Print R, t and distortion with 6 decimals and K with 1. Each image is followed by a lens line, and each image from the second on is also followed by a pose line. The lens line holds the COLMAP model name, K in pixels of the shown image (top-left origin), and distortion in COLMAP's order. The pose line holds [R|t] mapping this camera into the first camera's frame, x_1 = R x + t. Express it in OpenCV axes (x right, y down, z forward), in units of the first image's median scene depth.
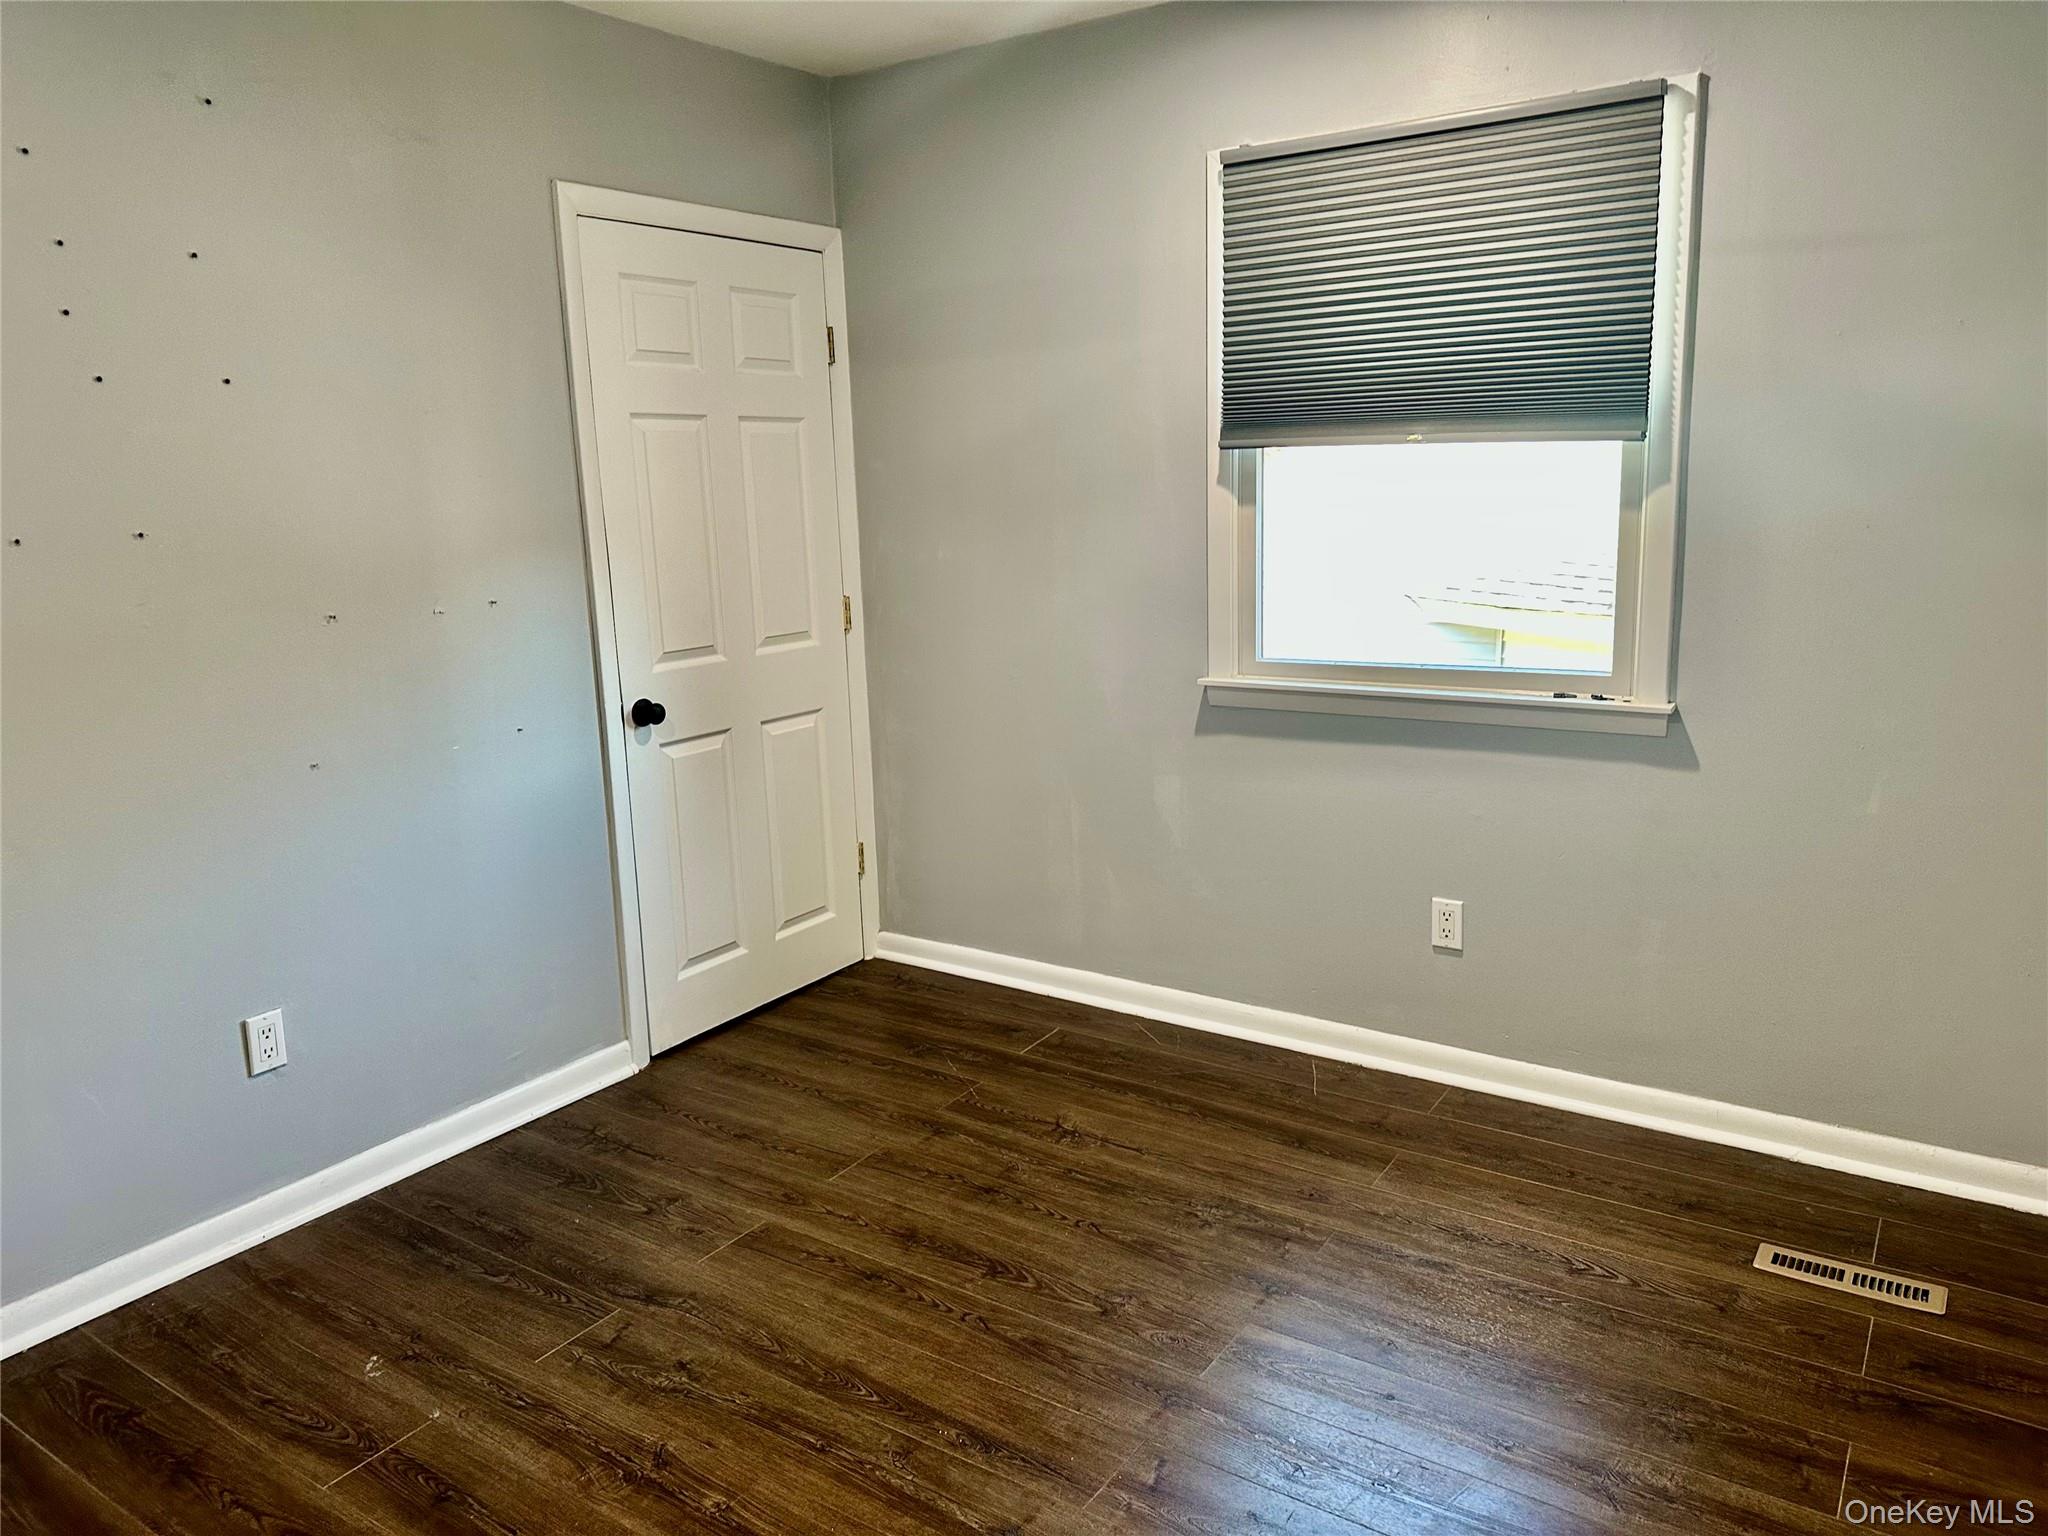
lens RADIAL K [[1424.9, 0, 1024.0], [0, 1424.9, 768.0], [0, 0, 1]] dist [0.137381, -0.215069]
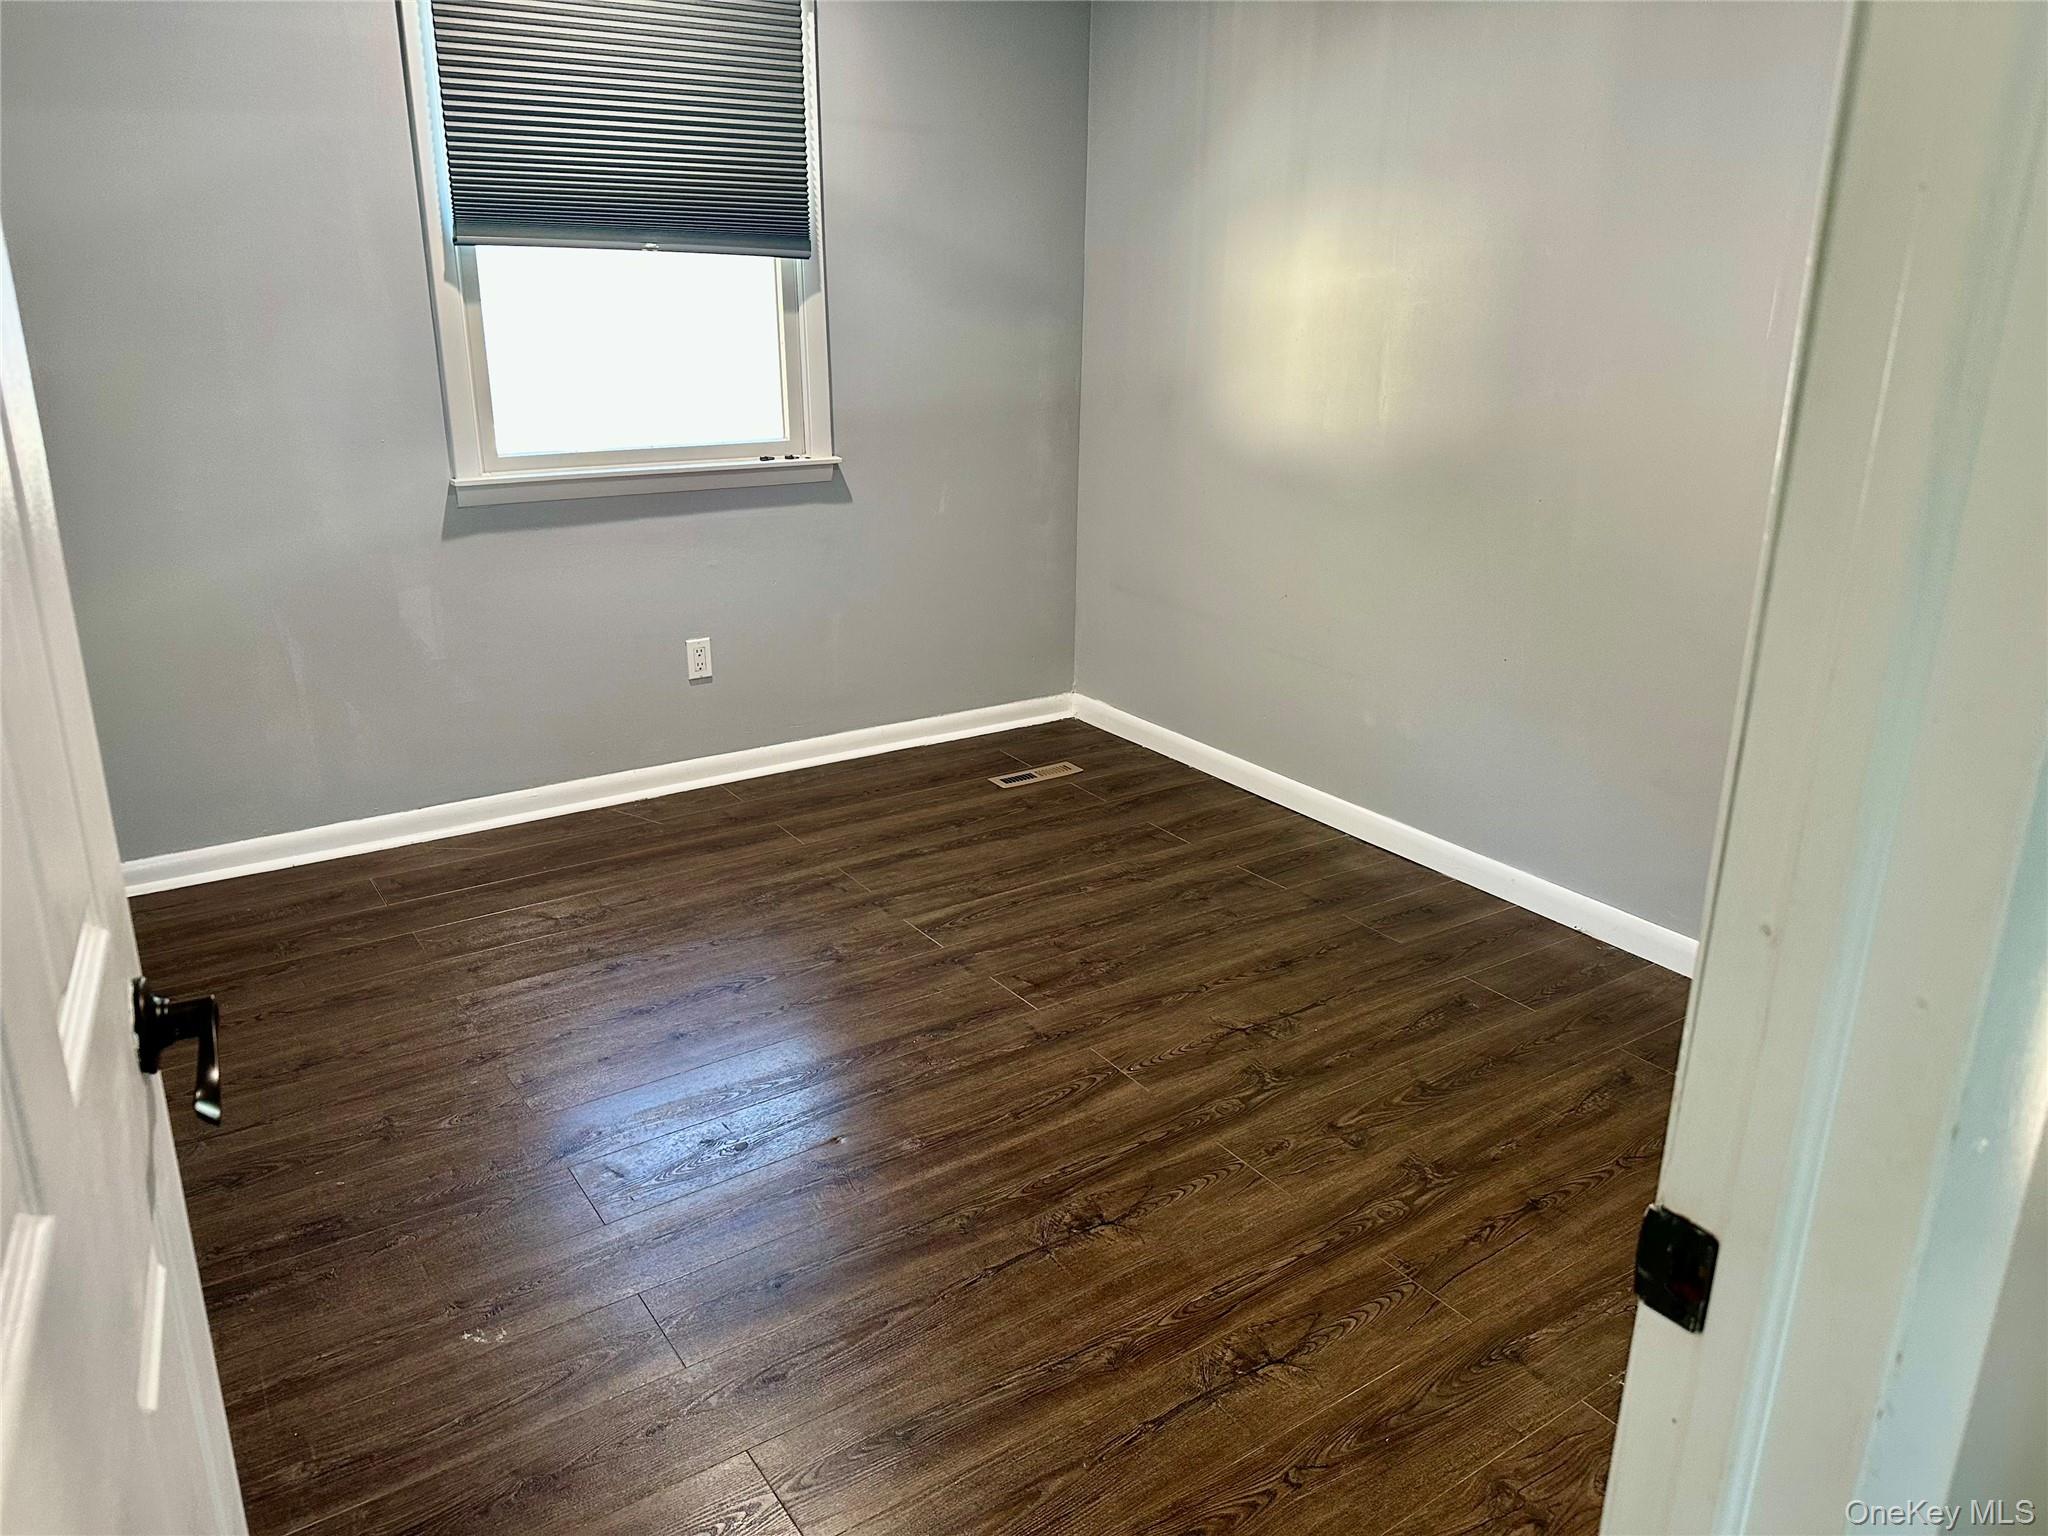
lens RADIAL K [[1424.9, 0, 1024.0], [0, 1424.9, 768.0], [0, 0, 1]] dist [0.137381, -0.215069]
pose [[0.372171, -0.272783, 0.887175, -0.735990], [0.171642, 0.959579, 0.223041, -0.029670], [-0.912156, 0.069268, 0.403948, 0.256885]]
